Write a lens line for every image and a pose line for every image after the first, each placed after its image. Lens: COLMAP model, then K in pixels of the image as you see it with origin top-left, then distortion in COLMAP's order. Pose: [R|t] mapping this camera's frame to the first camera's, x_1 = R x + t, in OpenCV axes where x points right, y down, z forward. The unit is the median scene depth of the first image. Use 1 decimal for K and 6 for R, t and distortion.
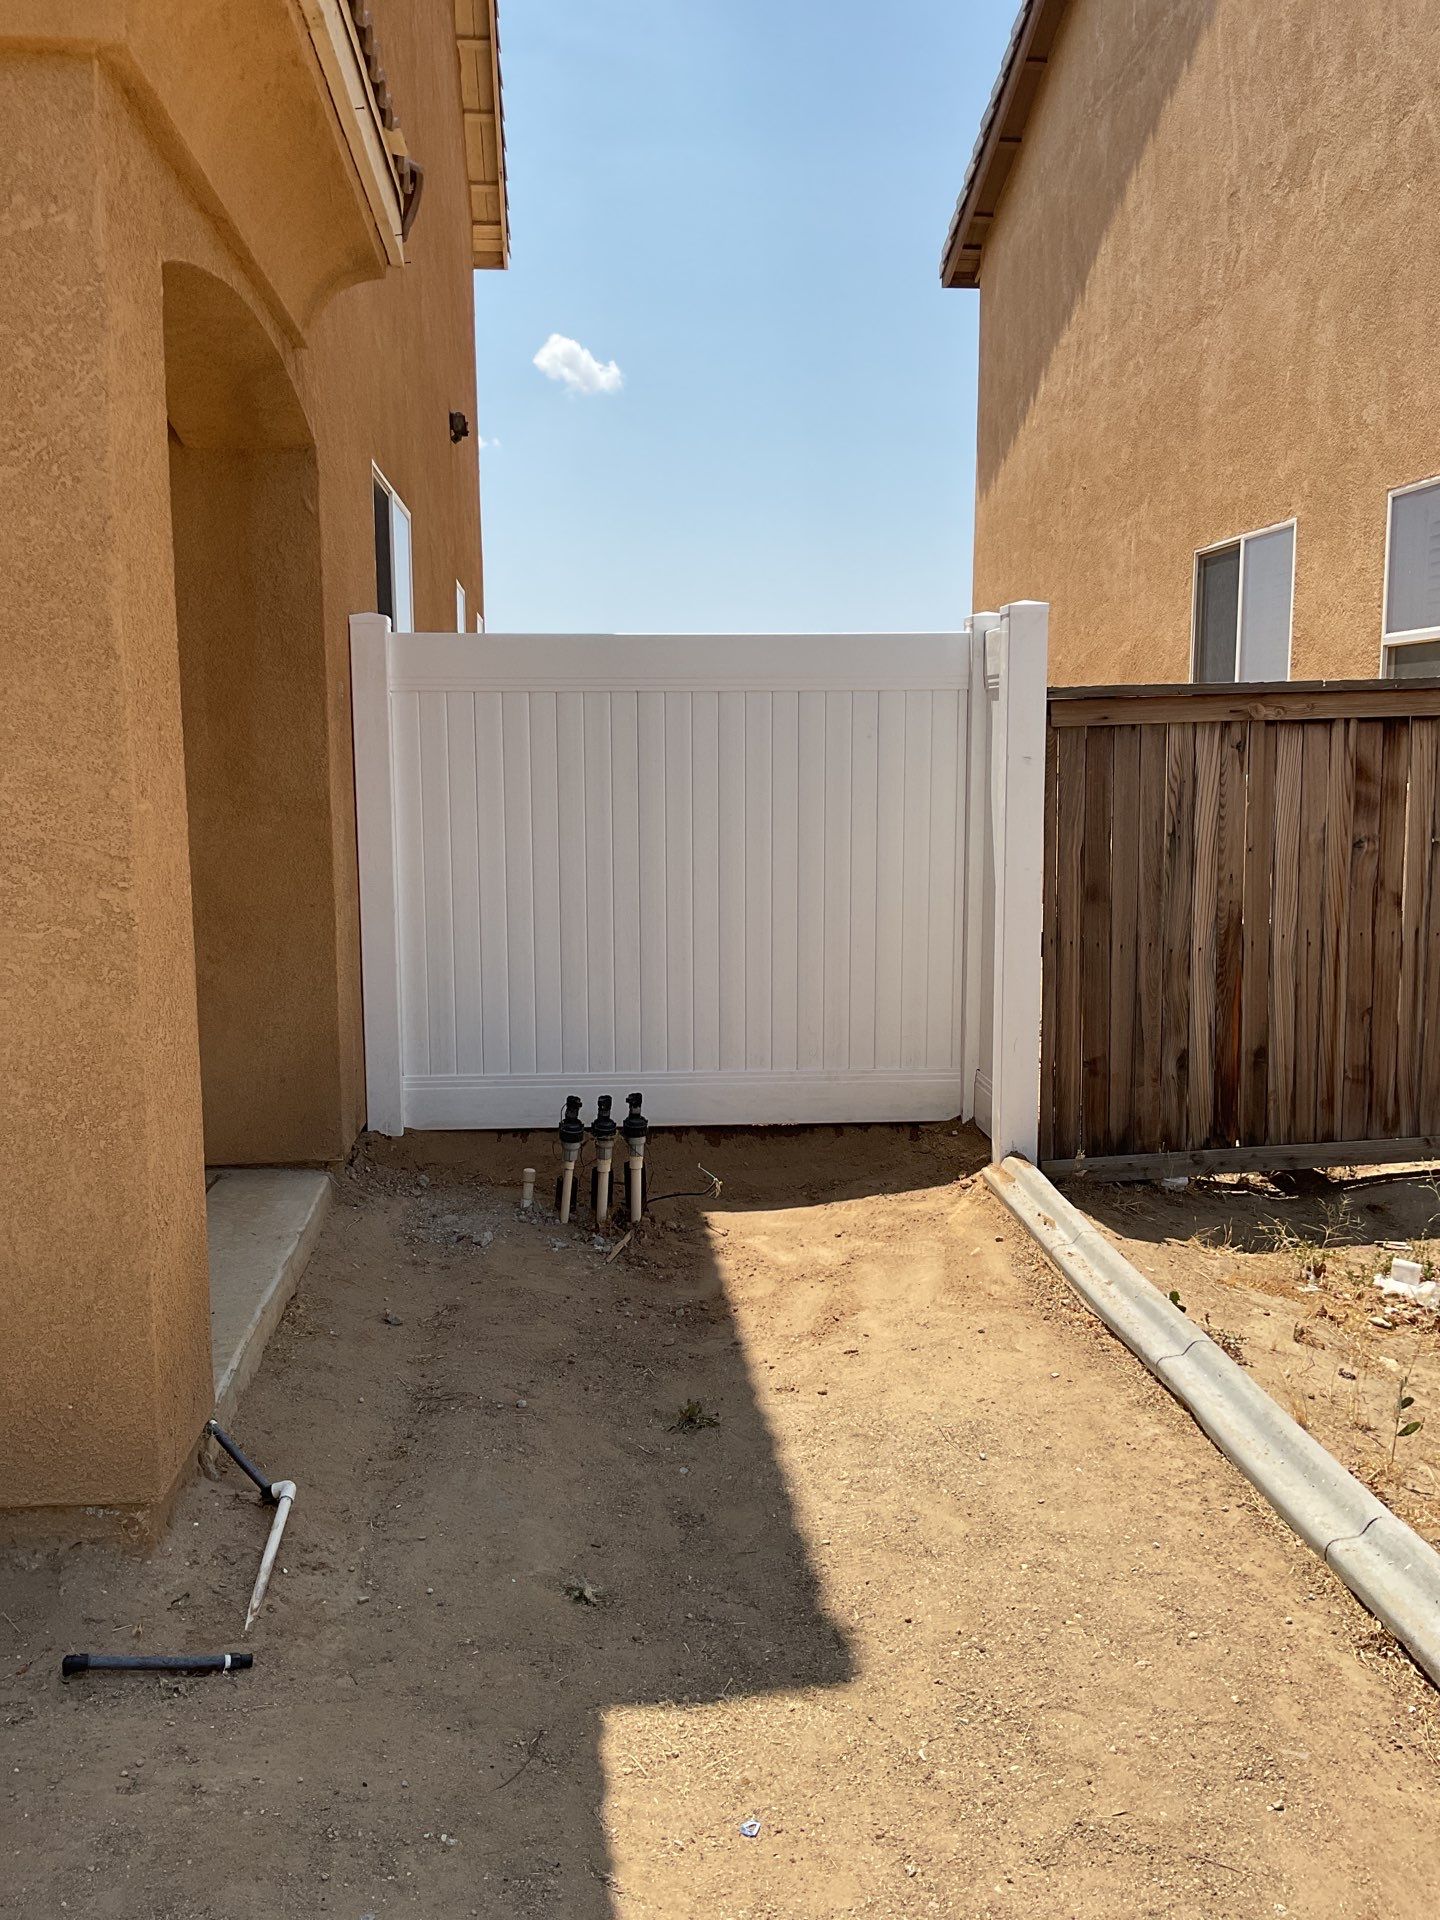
lens RADIAL K [[1597.8, 0, 734.0], [0, 1597.8, 968.5], [0, 0, 1]] dist [0.047073, -0.087746]
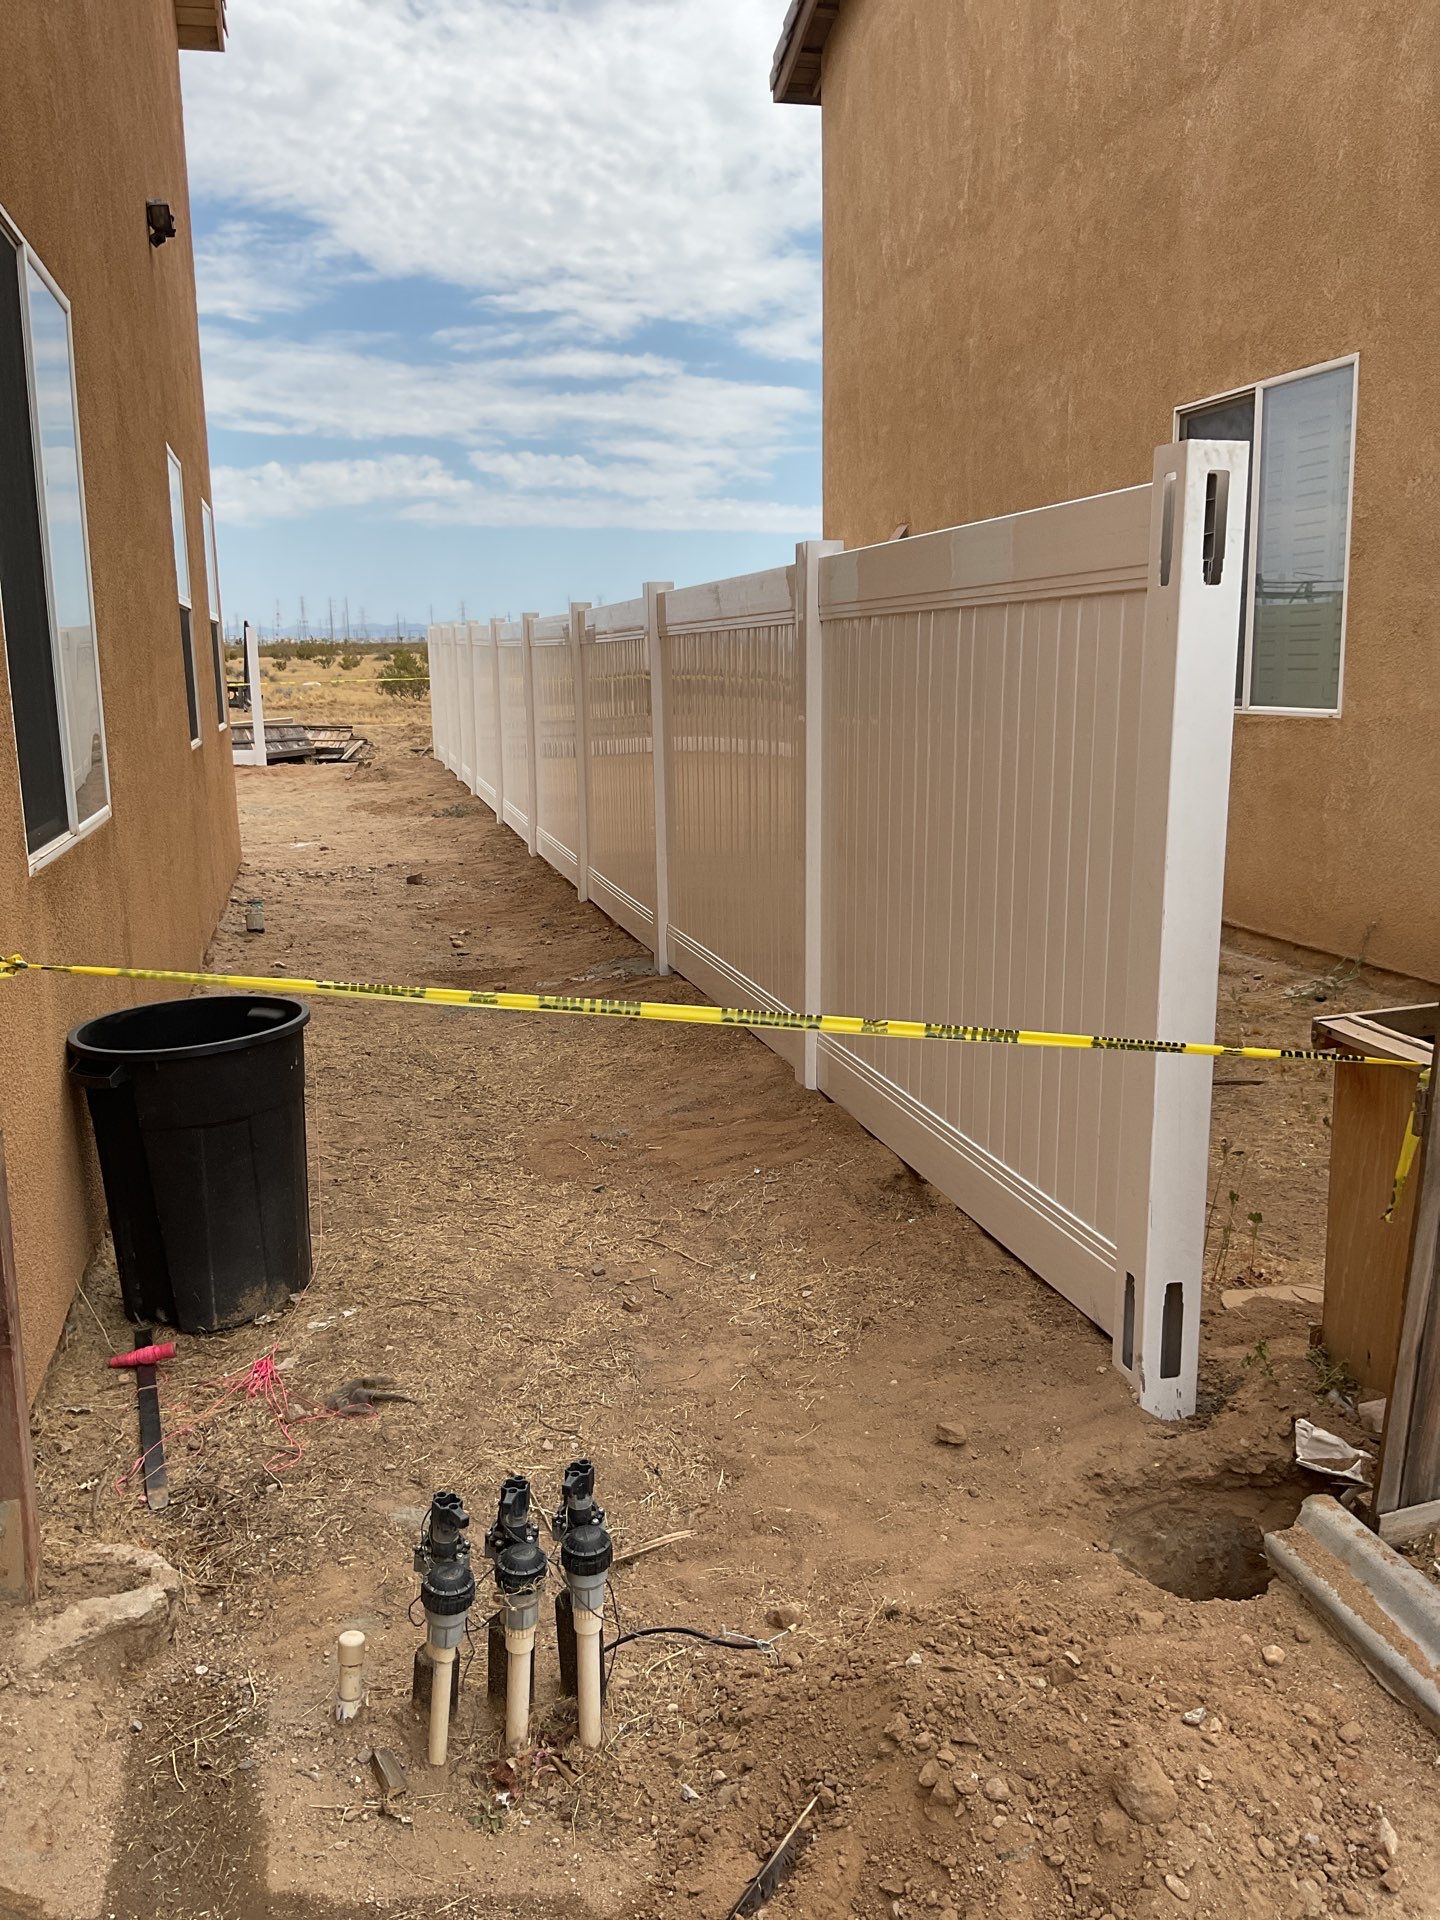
lens RADIAL K [[1597.8, 0, 717.0], [0, 1597.8, 954.1], [0, 0, 1]] dist [0.047073, -0.087746]
pose [[0.990146, -0.040209, 0.134146, -0.076423], [0.034318, 0.998355, 0.045941, -0.087632], [-0.135772, -0.040884, 0.989896, 0.521297]]
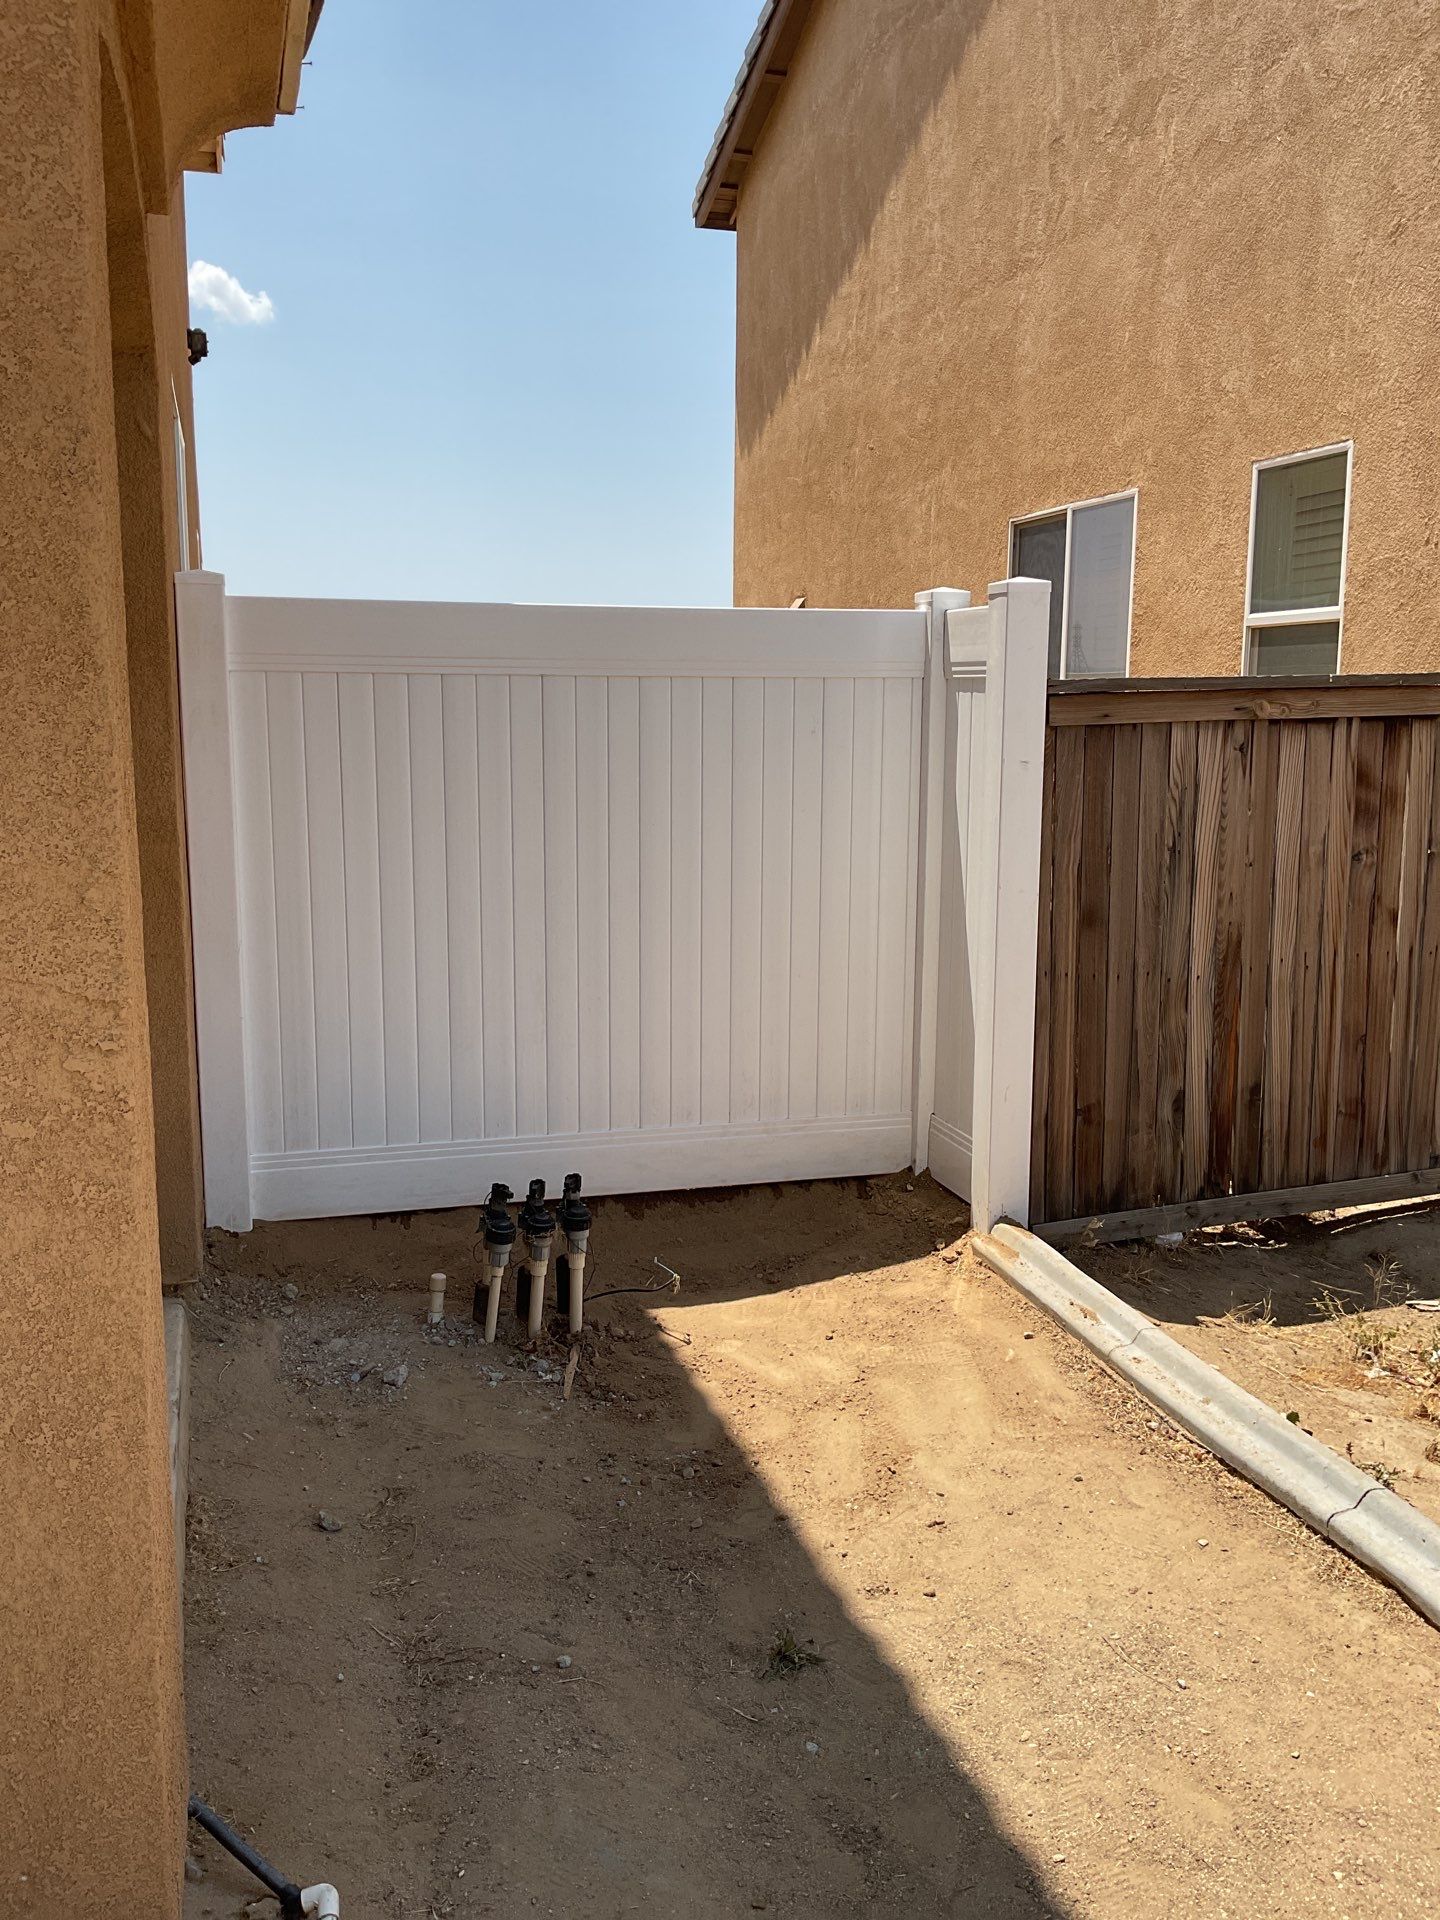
lens RADIAL K [[1597.8, 0, 730.5], [0, 1597.8, 961.5], [0, 0, 1]] dist [0.047073, -0.087746]
pose [[0.980055, -0.023685, 0.197309, -0.136563], [0.019126, 0.999505, 0.024979, -0.047799], [-0.197803, -0.020707, 0.980023, 0.183675]]
